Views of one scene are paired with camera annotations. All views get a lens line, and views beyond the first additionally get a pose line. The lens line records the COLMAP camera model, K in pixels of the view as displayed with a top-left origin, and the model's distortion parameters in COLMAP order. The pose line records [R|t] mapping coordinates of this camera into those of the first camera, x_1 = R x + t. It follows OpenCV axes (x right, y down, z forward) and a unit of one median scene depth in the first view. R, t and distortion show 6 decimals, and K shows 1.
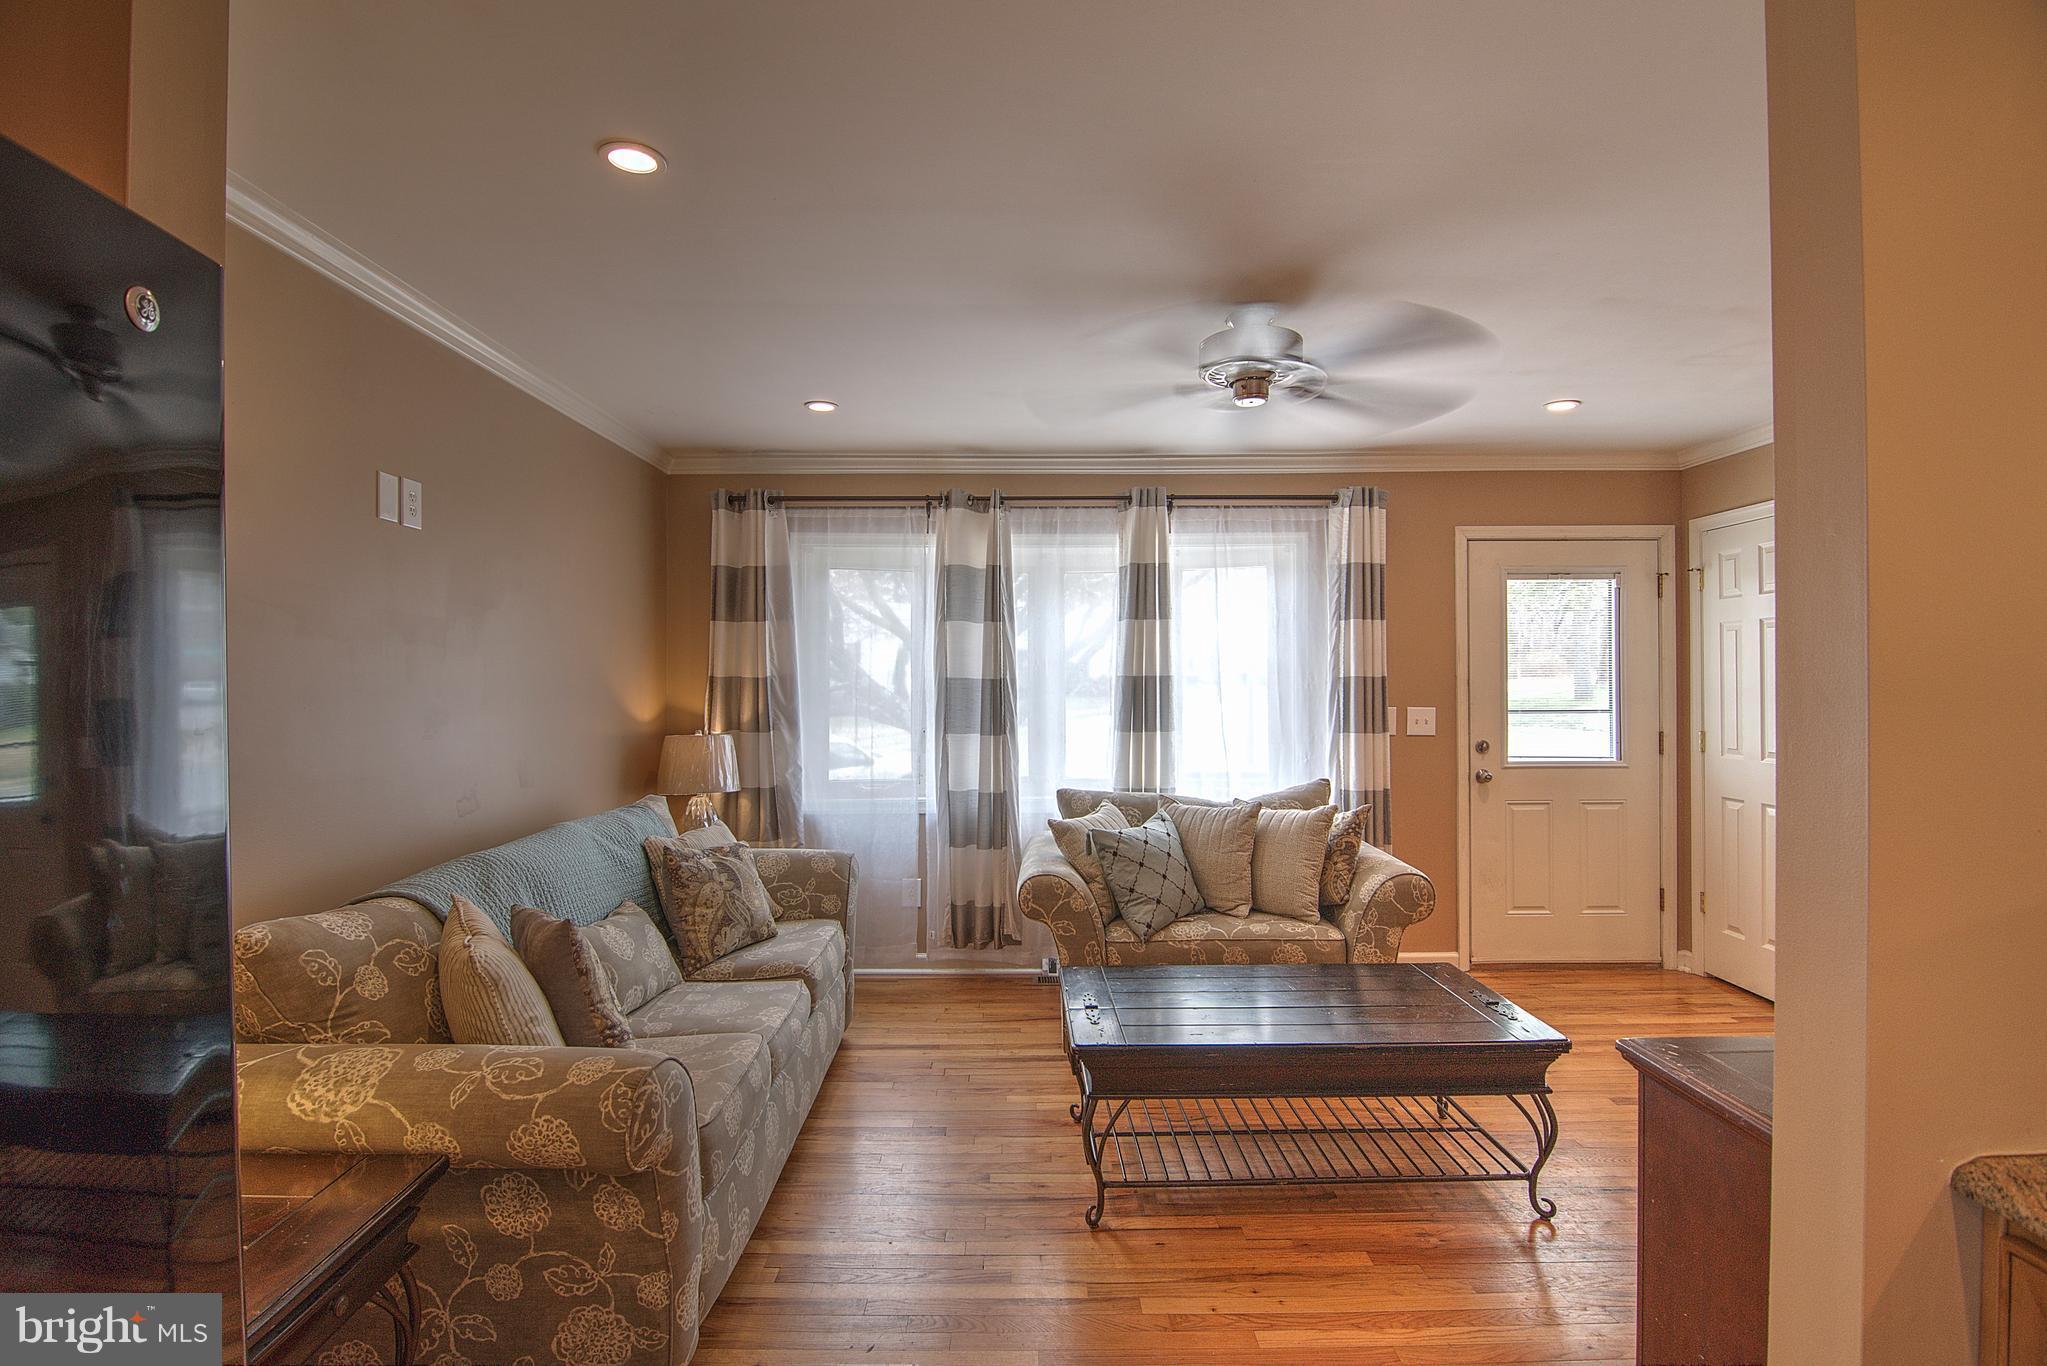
lens RADIAL K [[986.0, 0, 1021.6], [0, 986.0, 677.8], [0, 0, 1]] dist [-0.009321, -0.008917]
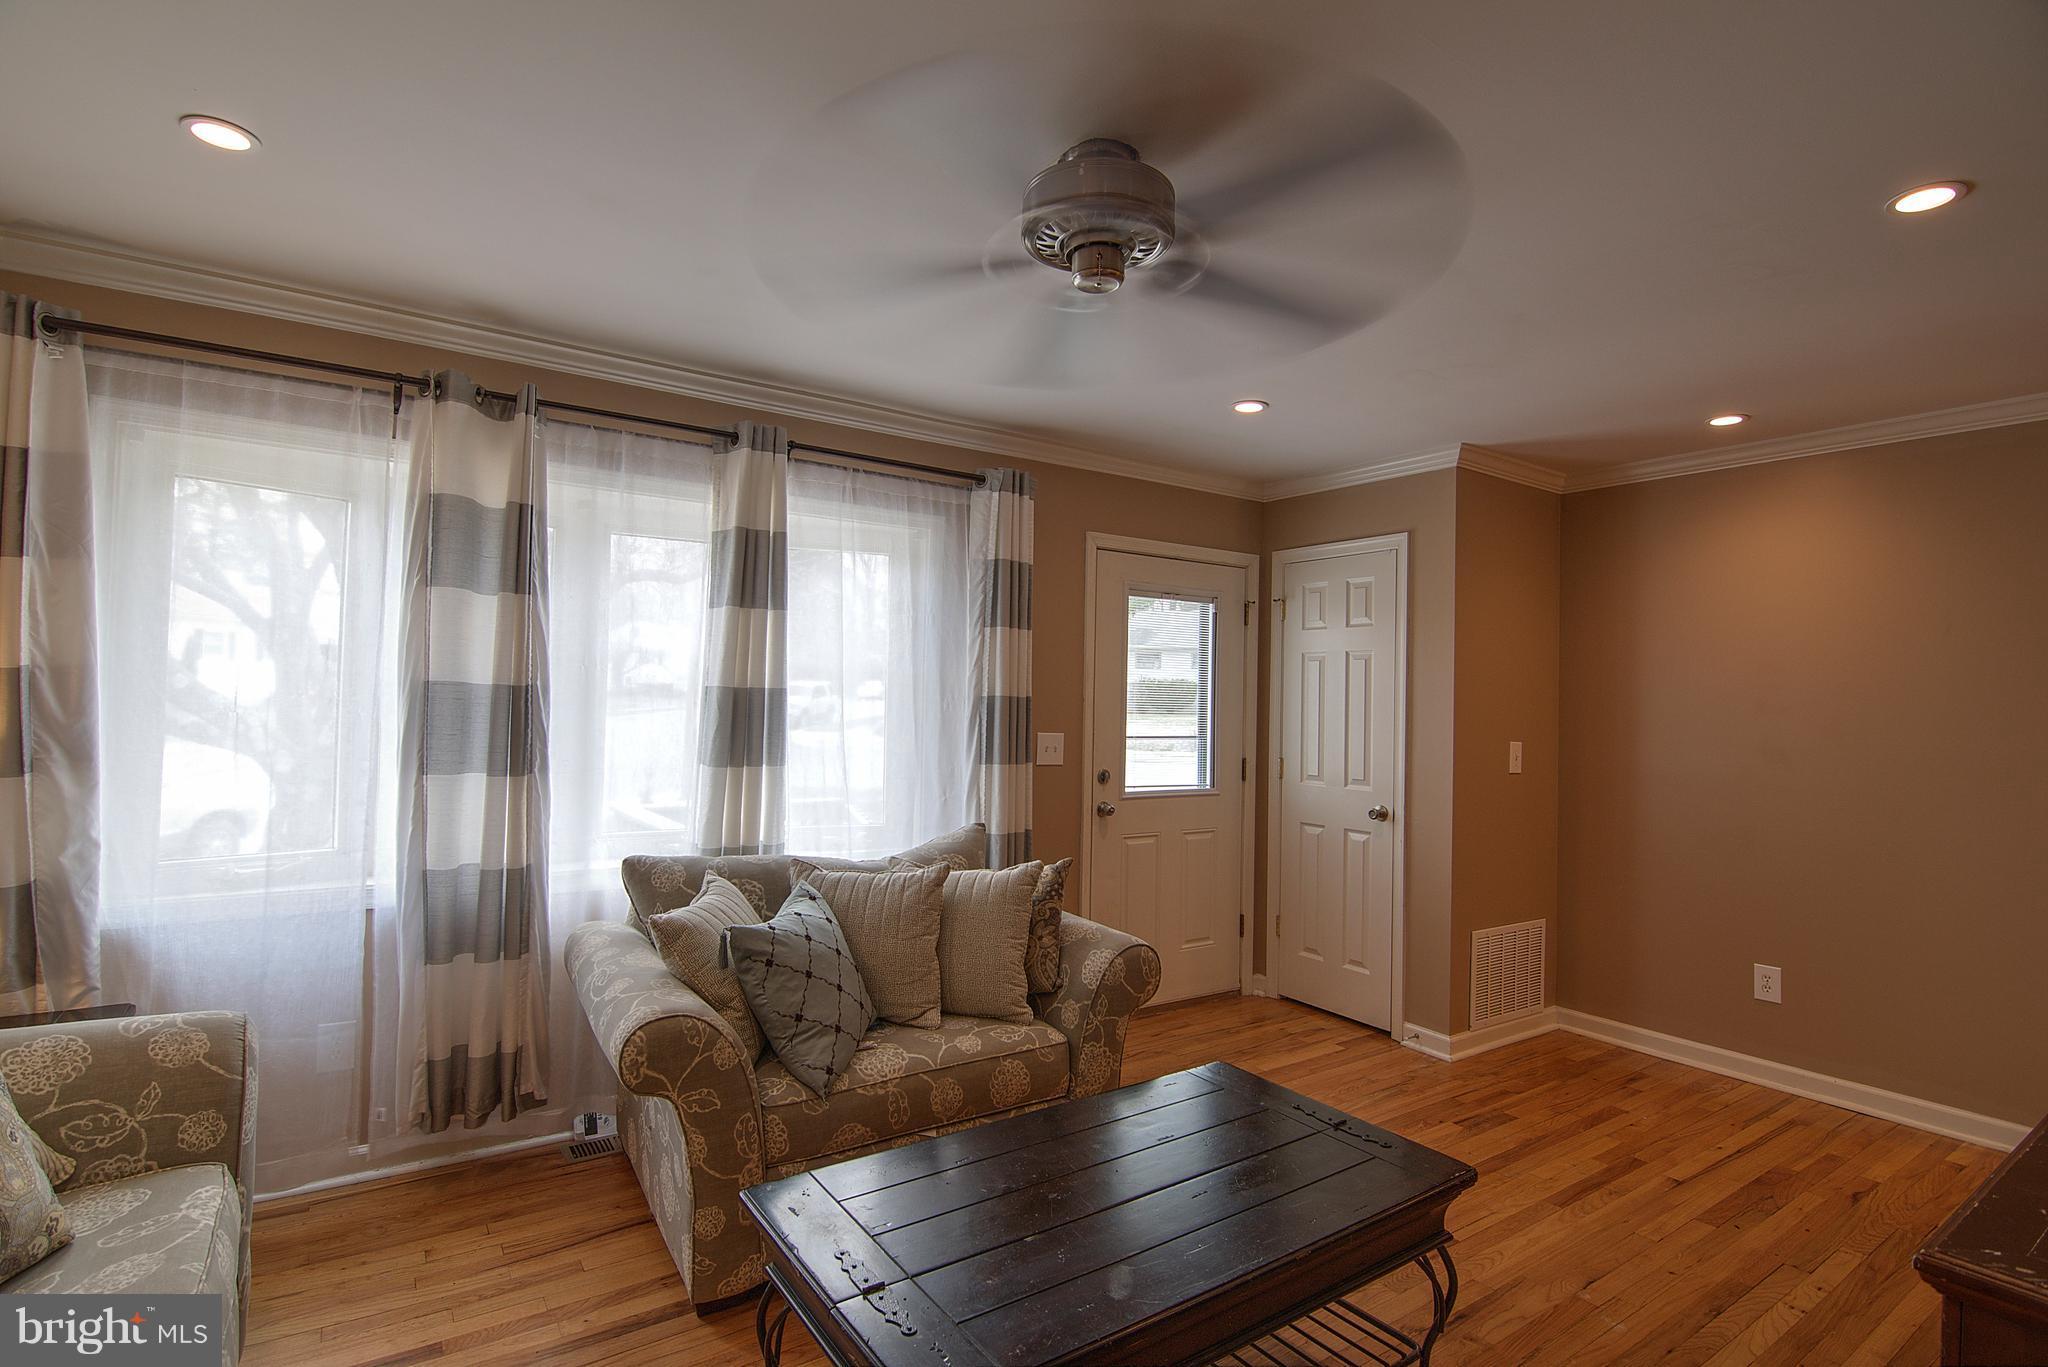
lens RADIAL K [[986.5, 0, 1023.5], [0, 986.5, 680.3], [0, 0, 1]] dist [-0.009321, -0.008917]
pose [[0.829455, 0.034293, 0.557520, -0.108447], [-0.027766, 0.999411, -0.020166, 0.001591], [-0.557883, 0.001247, 0.829919, 0.302957]]
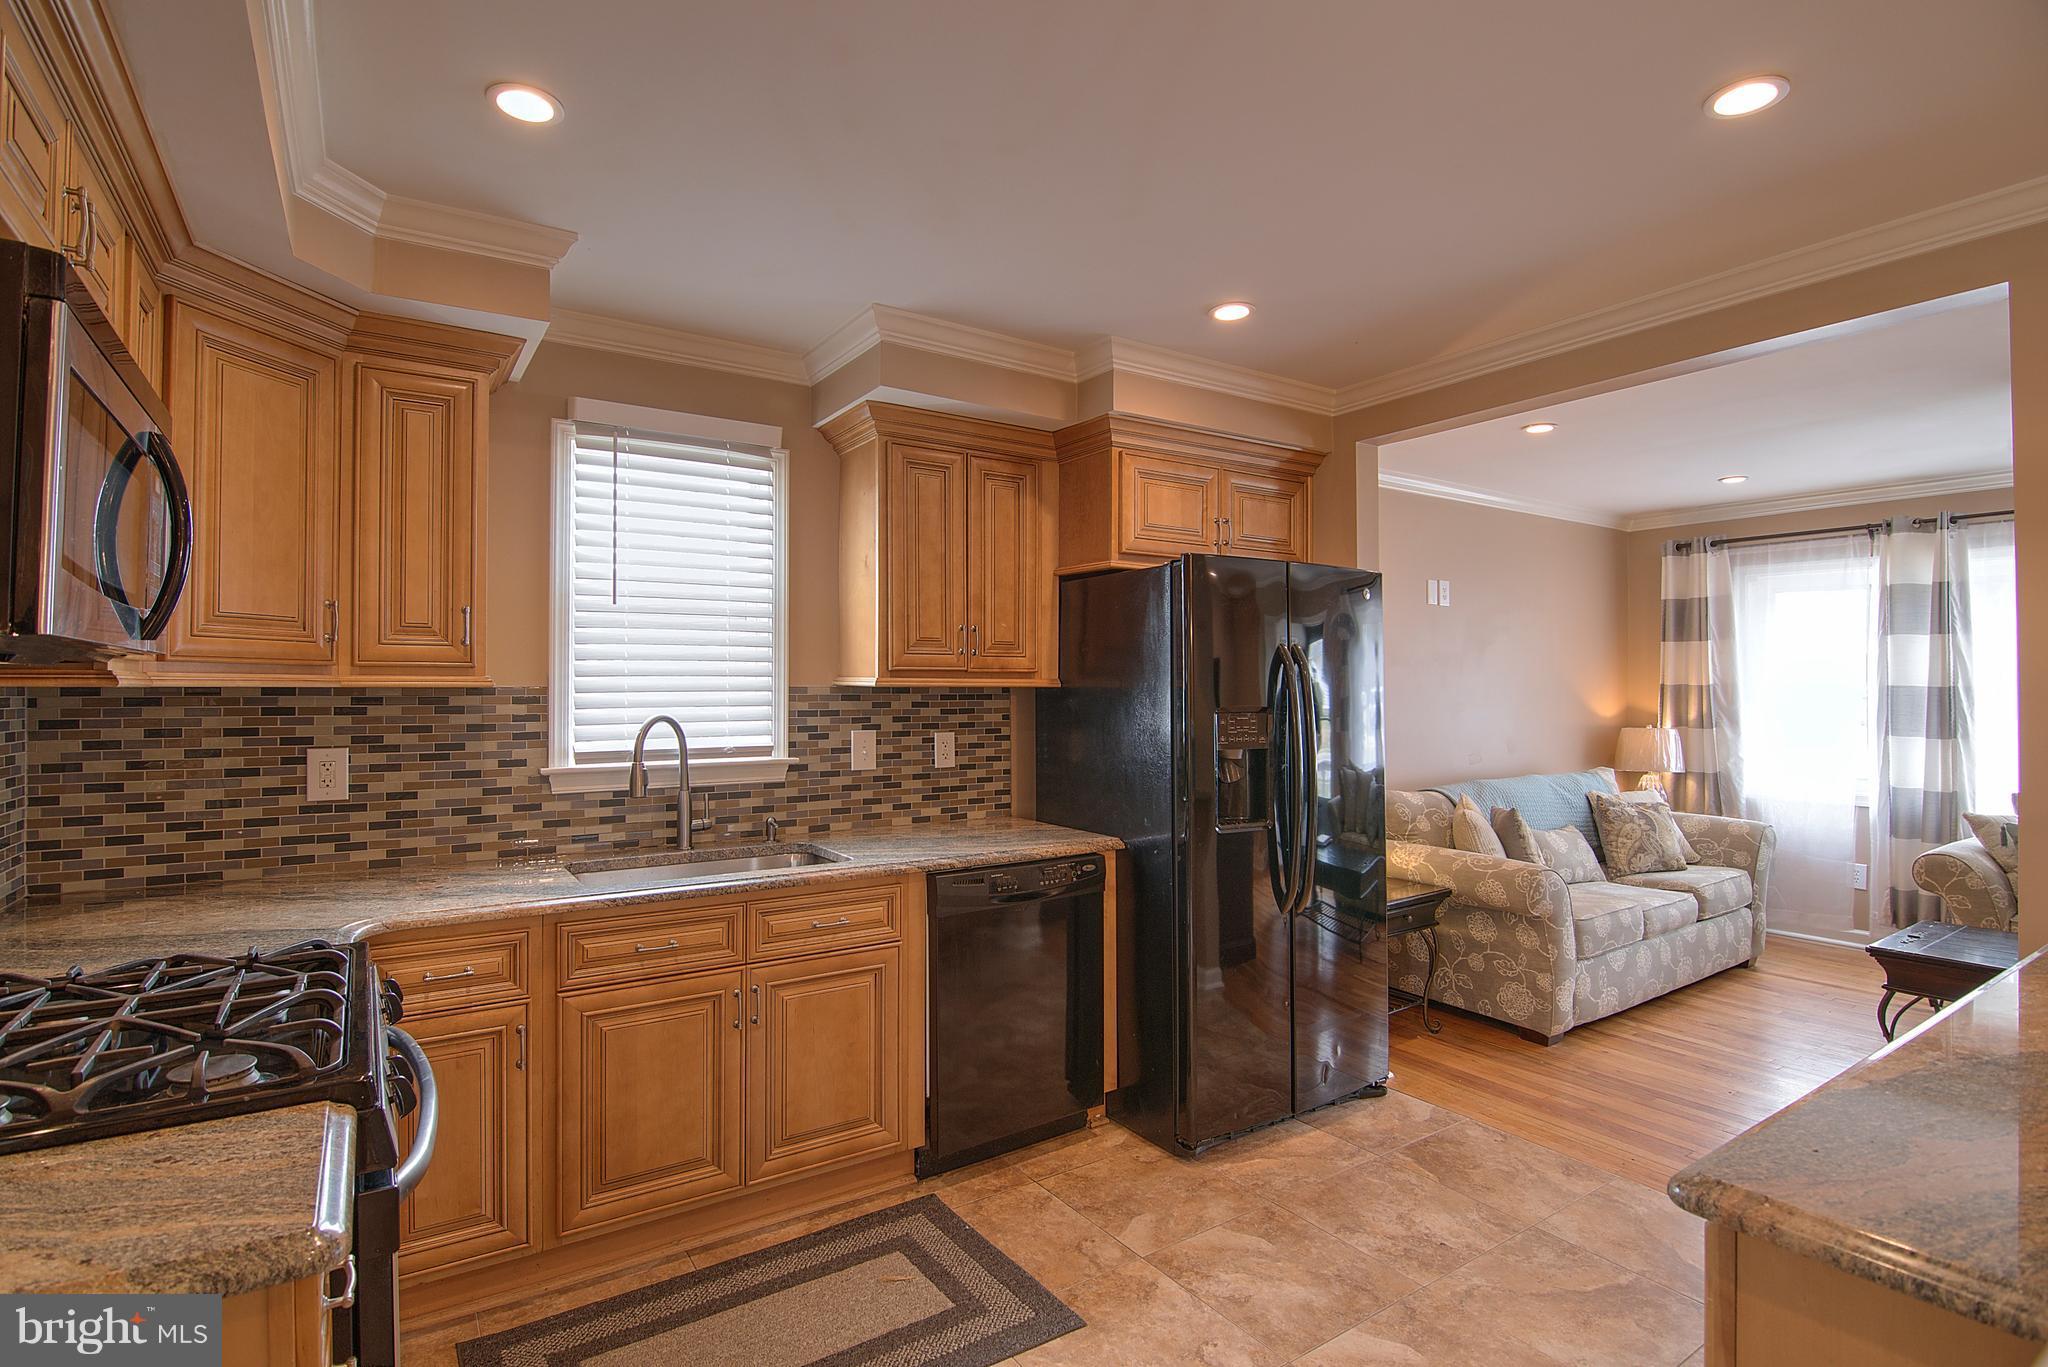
lens RADIAL K [[986.5, 0, 1027.3], [0, 986.5, 678.3], [0, 0, 1]] dist [-0.009321, -0.008917]
pose [[0.559391, -0.004929, -0.828890, 0.294149], [-0.001225, 0.999976, -0.006773, 0.000424], [0.828903, 0.004804, 0.559371, -0.426986]]
